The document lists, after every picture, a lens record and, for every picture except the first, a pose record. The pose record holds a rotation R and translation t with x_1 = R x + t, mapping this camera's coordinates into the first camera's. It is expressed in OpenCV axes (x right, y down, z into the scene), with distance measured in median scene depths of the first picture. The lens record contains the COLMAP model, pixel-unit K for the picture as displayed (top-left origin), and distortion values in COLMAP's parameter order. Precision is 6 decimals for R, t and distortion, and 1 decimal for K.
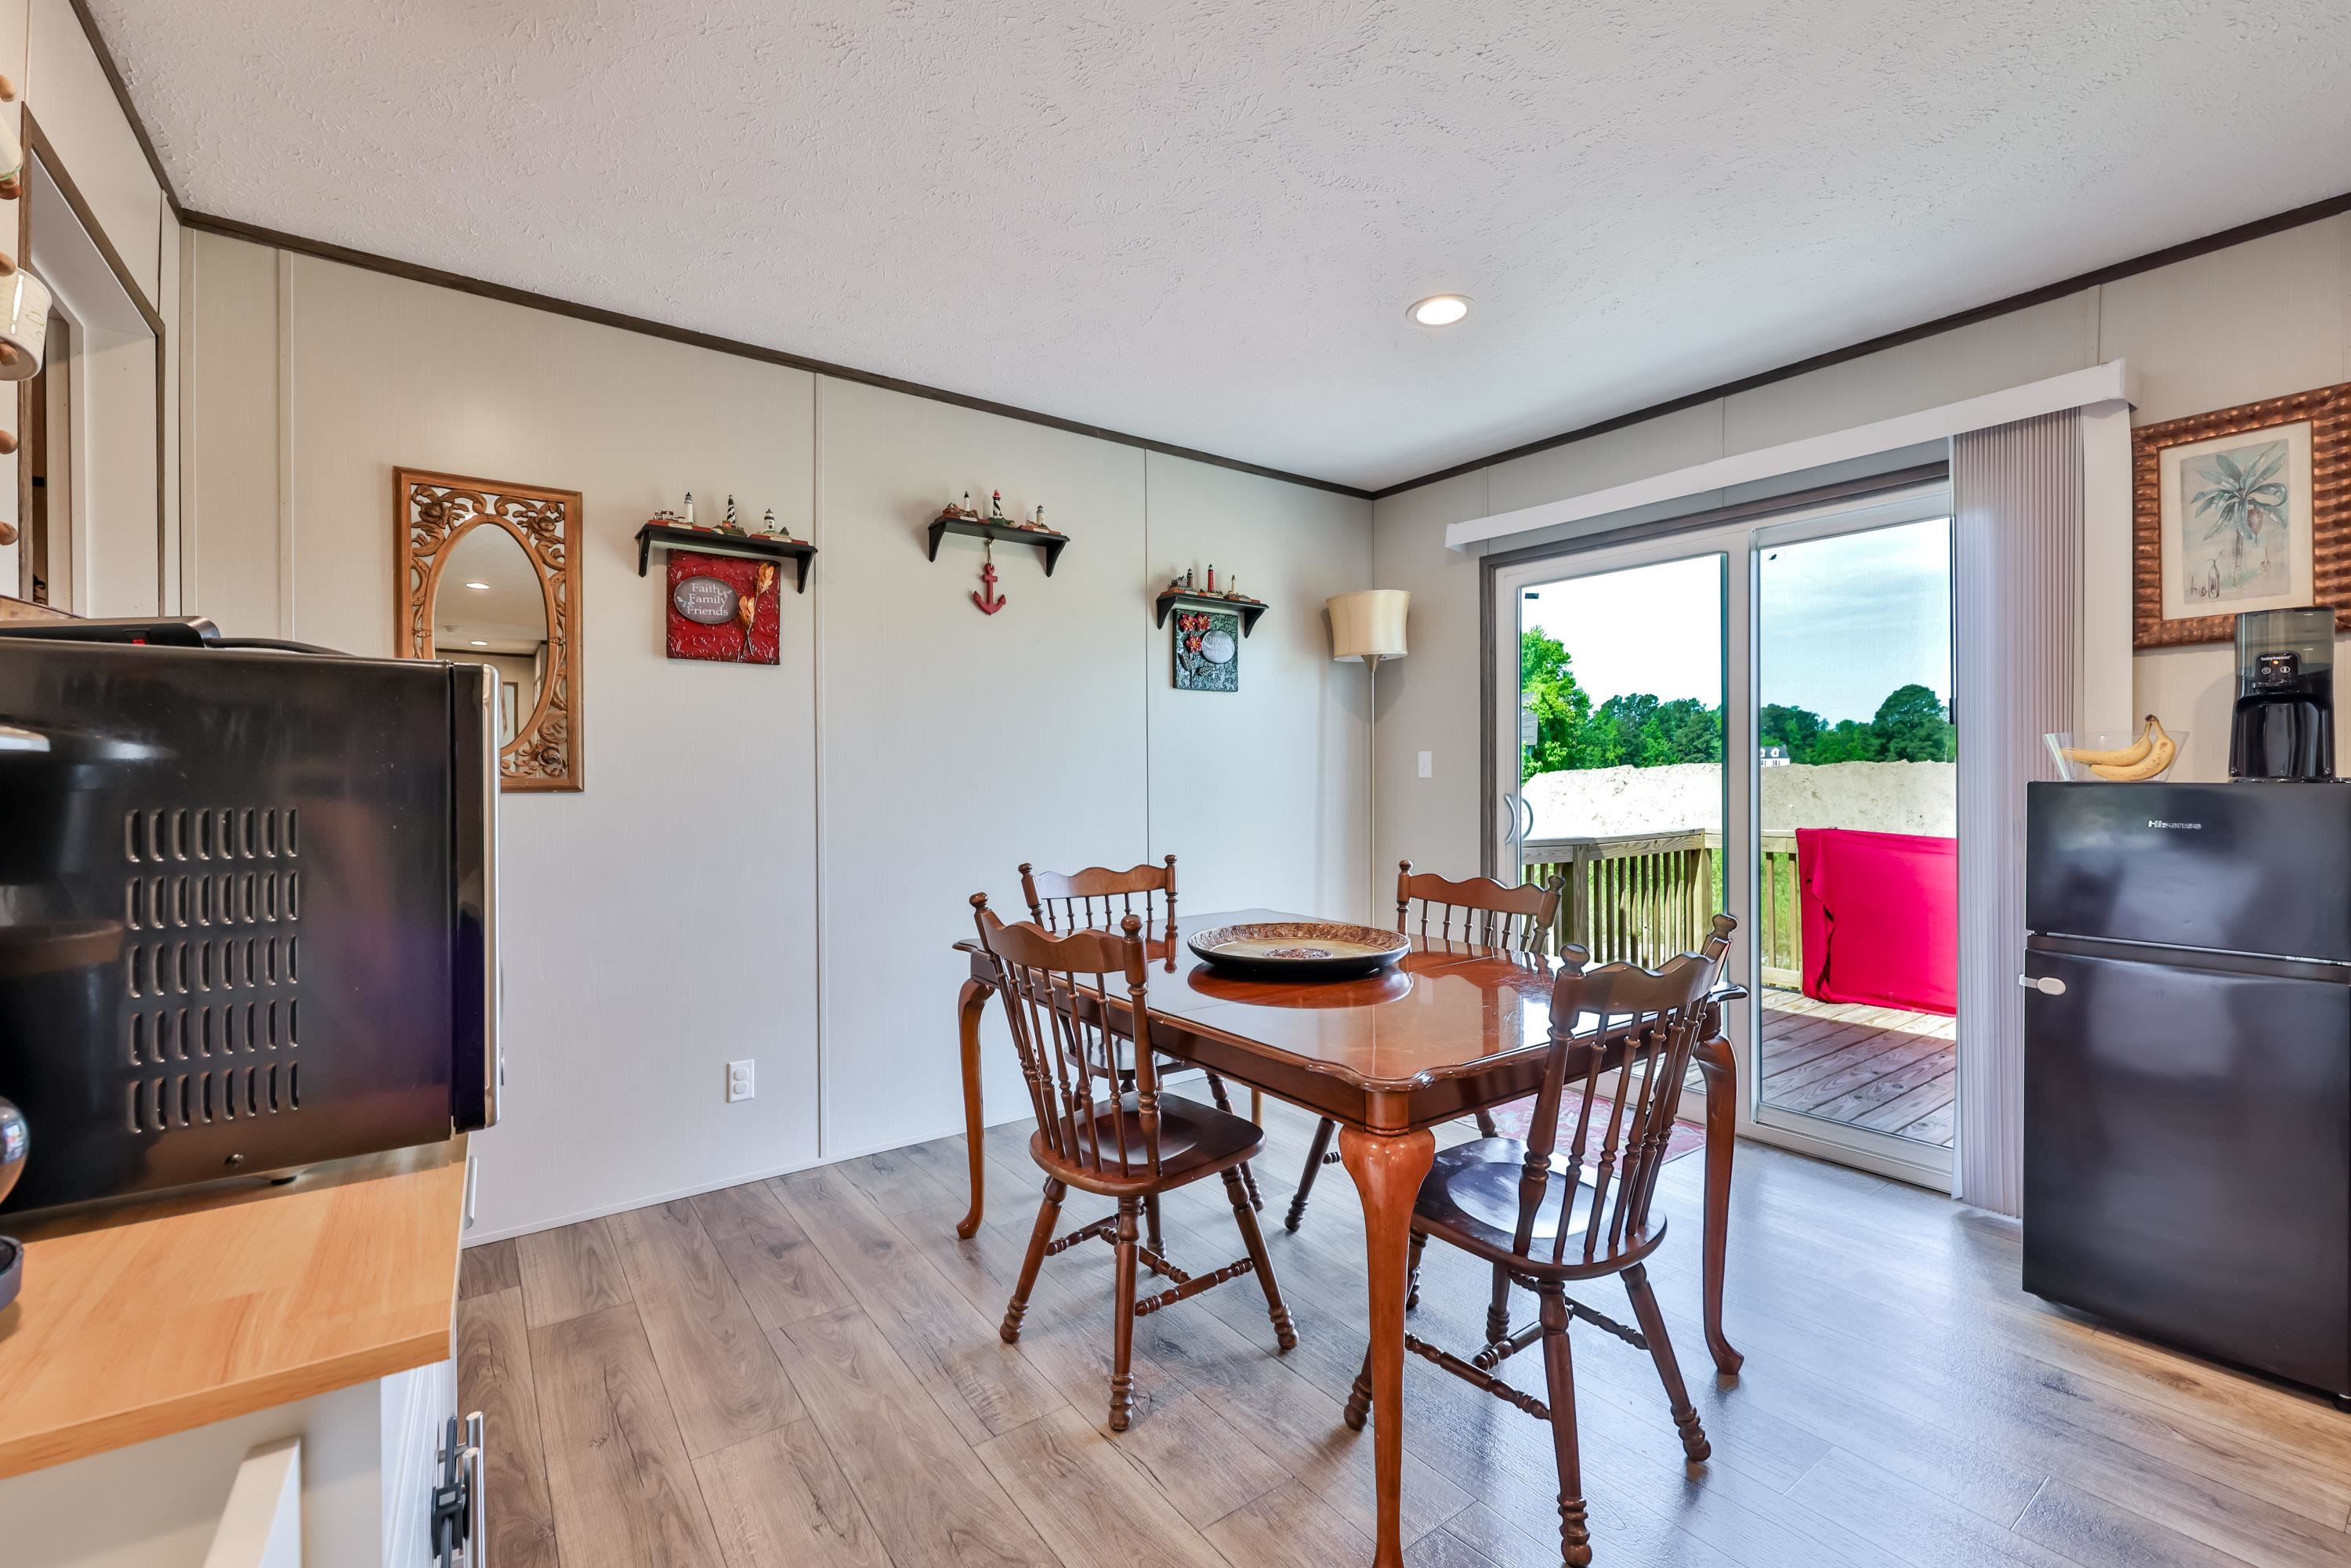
lens RADIAL K [[992.5, 0, 1182.5], [0, 992.5, 762.5], [0, 0, 1]] dist [-0.001943, 0.000471]
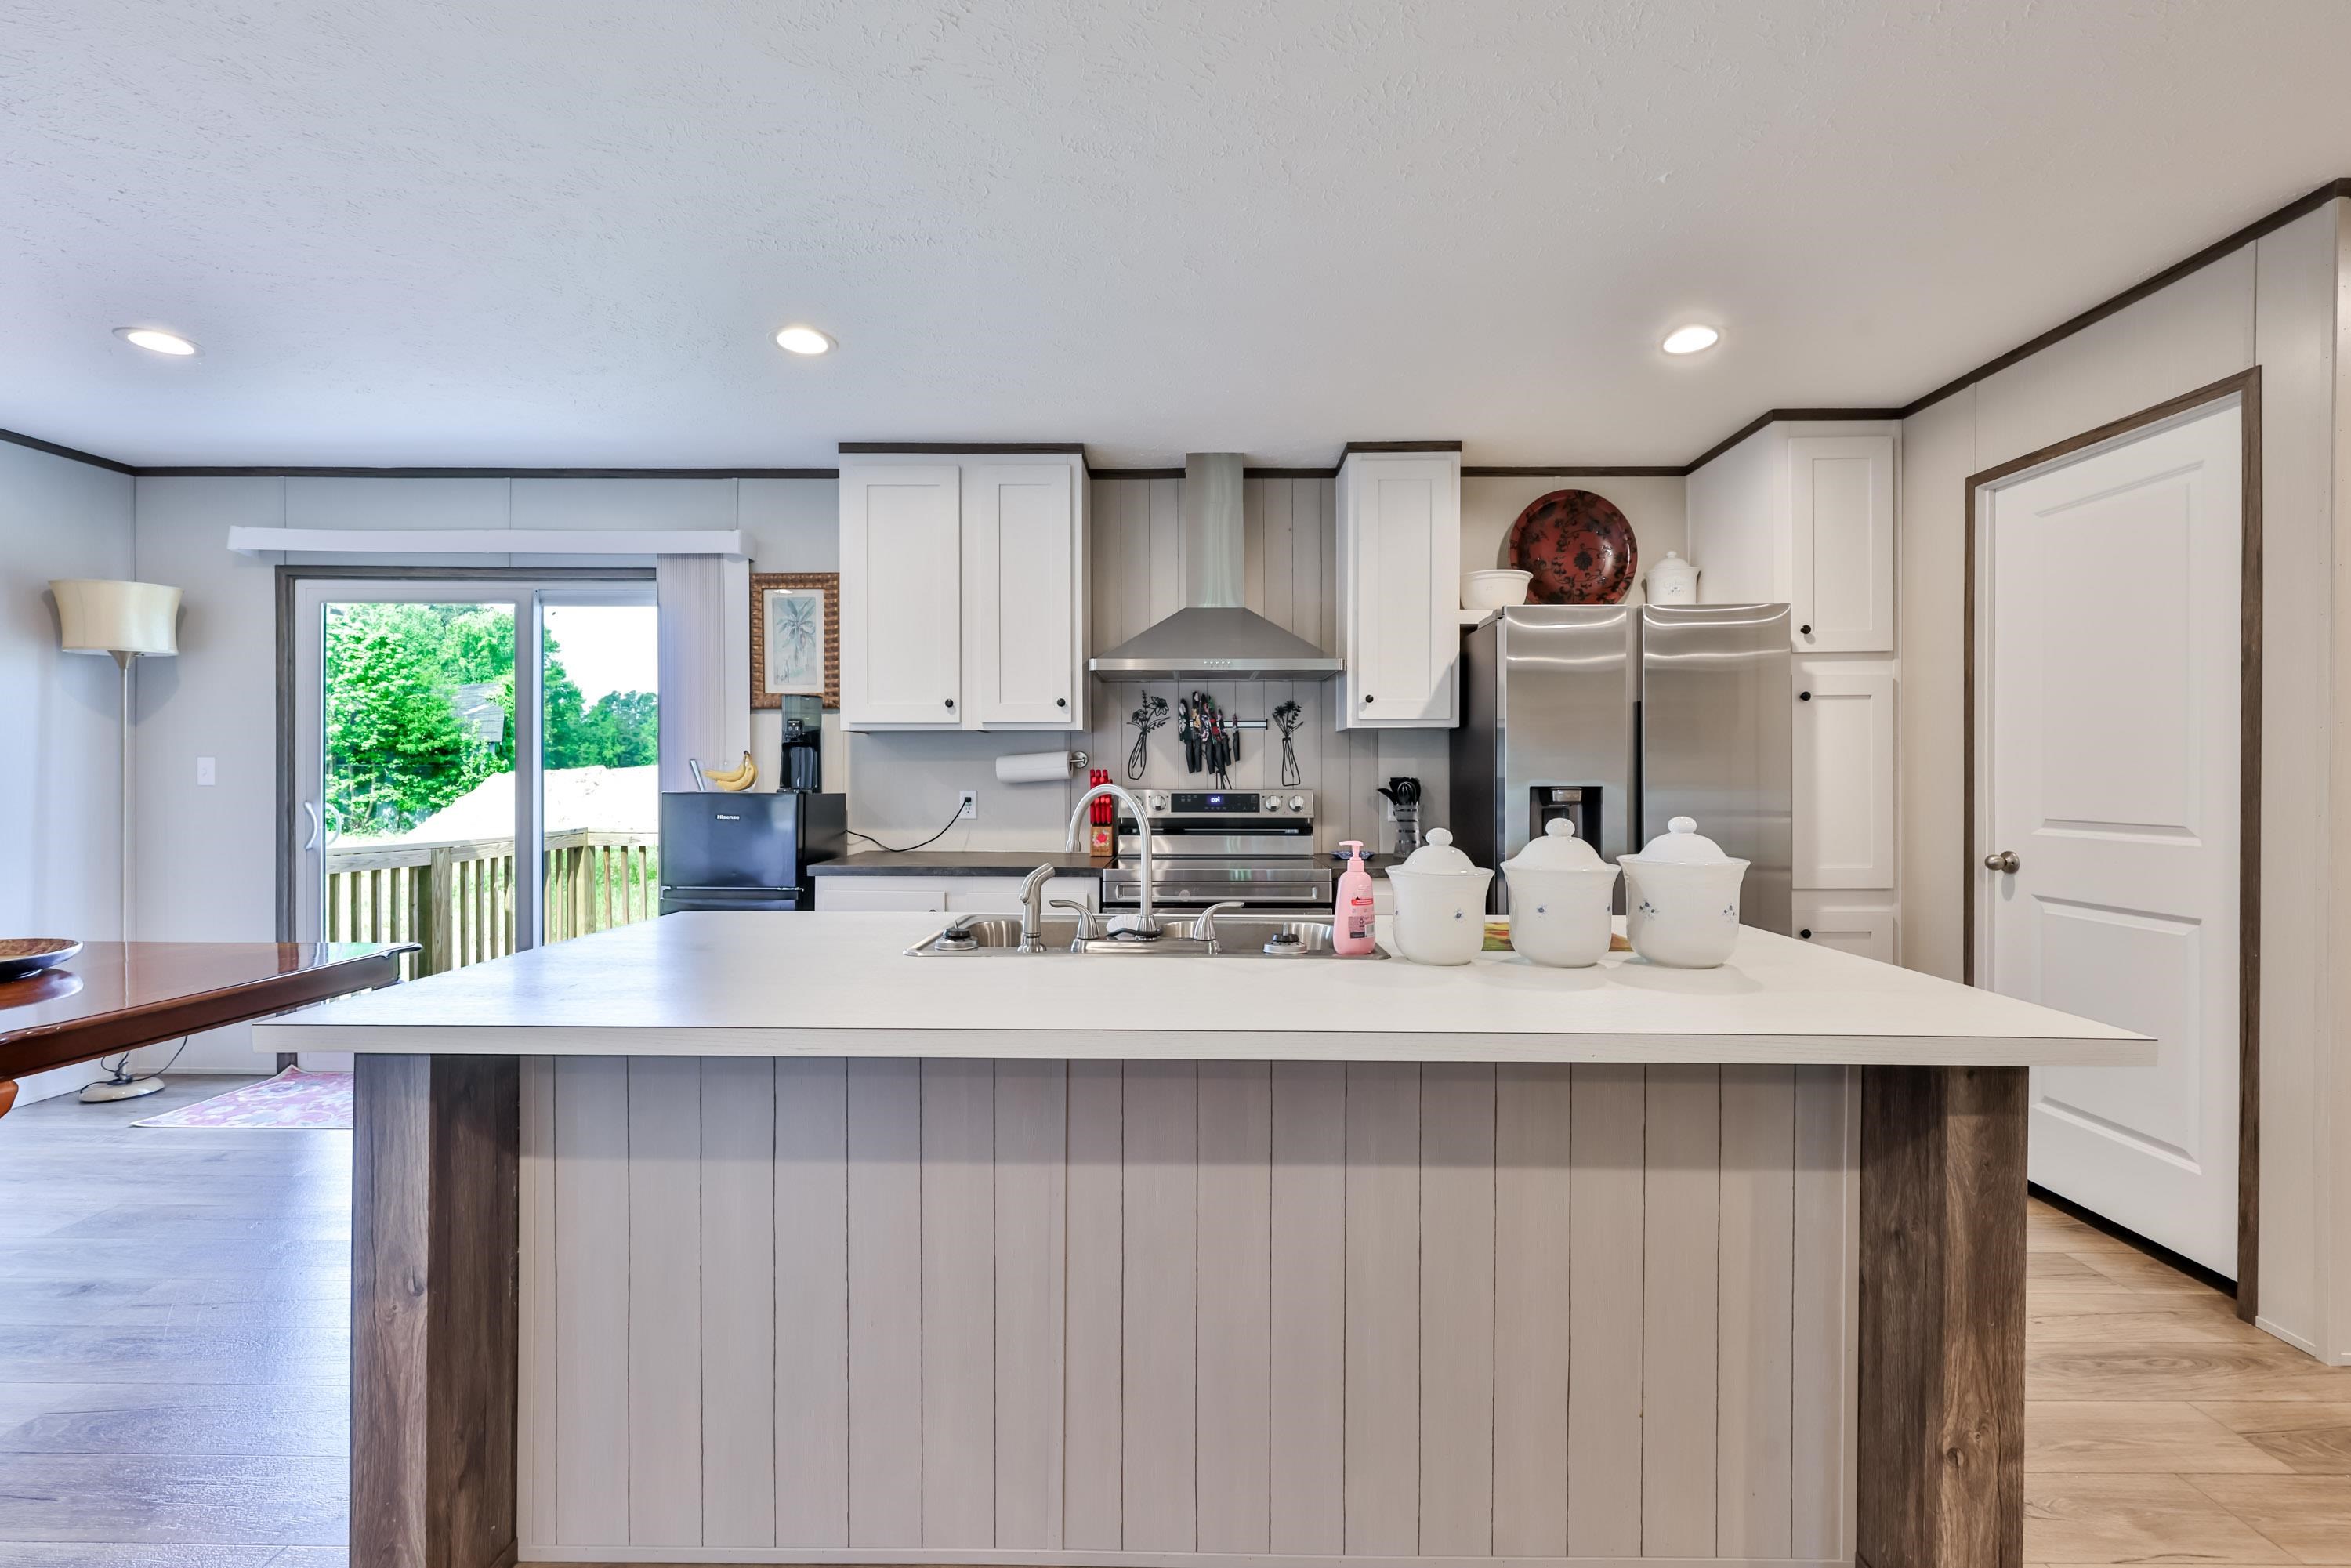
lens RADIAL K [[992.5, 0, 1176.6], [0, 992.5, 784.7], [0, 0, 1]] dist [-0.001943, 0.000471]
pose [[0.604417, -0.000466, 0.796668, 0.053252], [-0.017808, 0.999742, 0.014095, -0.016159], [-0.796469, -0.022706, 0.604253, -0.343226]]
